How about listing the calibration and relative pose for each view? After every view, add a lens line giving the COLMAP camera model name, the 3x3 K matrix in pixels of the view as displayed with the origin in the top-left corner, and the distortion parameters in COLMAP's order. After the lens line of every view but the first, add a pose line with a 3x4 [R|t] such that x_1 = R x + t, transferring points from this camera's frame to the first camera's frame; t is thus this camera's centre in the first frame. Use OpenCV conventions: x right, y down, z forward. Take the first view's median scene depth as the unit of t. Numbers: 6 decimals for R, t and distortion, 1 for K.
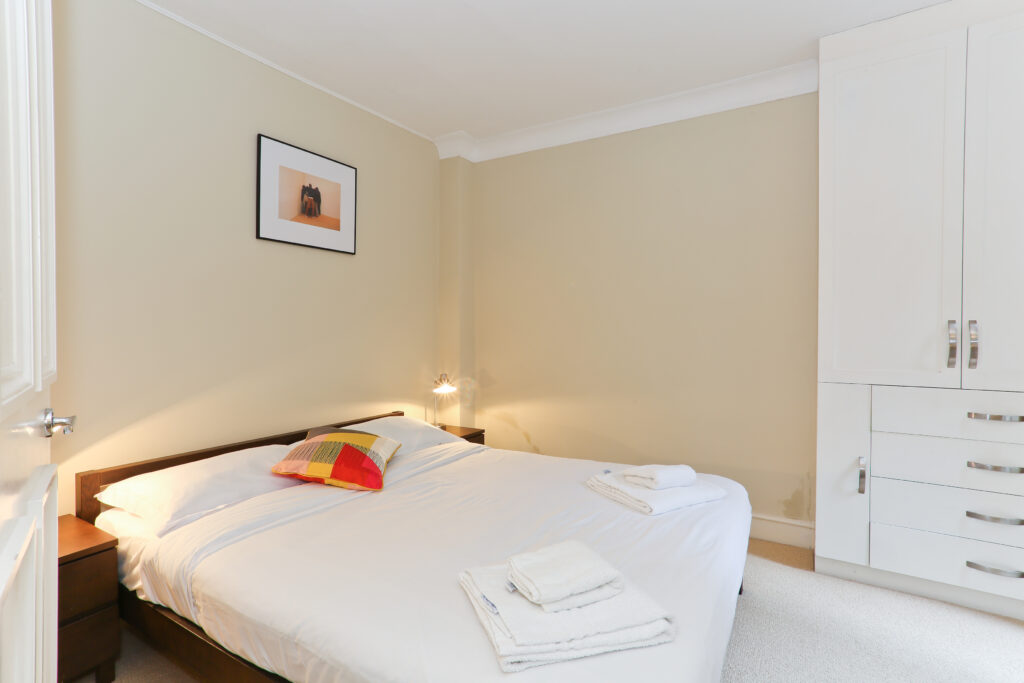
lens RADIAL K [[499.6, 0, 503.5], [0, 499.6, 335.4], [0, 0, 1]] dist [-0.039685, 0.025104]
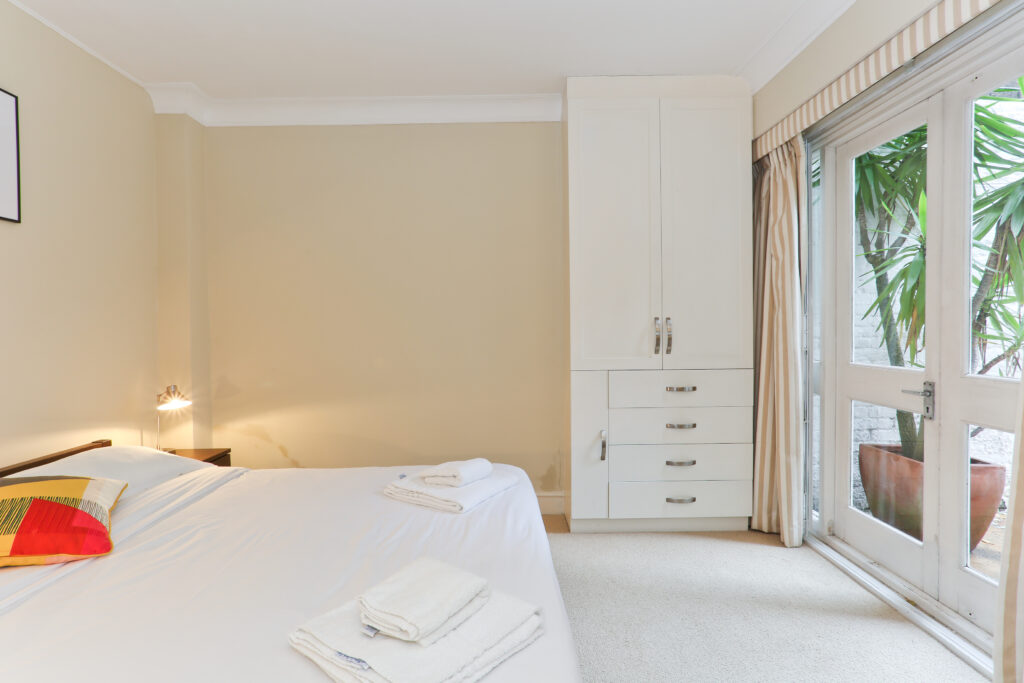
lens RADIAL K [[499.6, 0, 513.5], [0, 499.6, 332.4], [0, 0, 1]] dist [-0.039685, 0.025104]
pose [[0.848799, -0.014993, 0.528502, -0.105885], [0.015389, 0.999875, 0.003650, -0.002149], [-0.528491, 0.005035, 0.848924, 0.072395]]
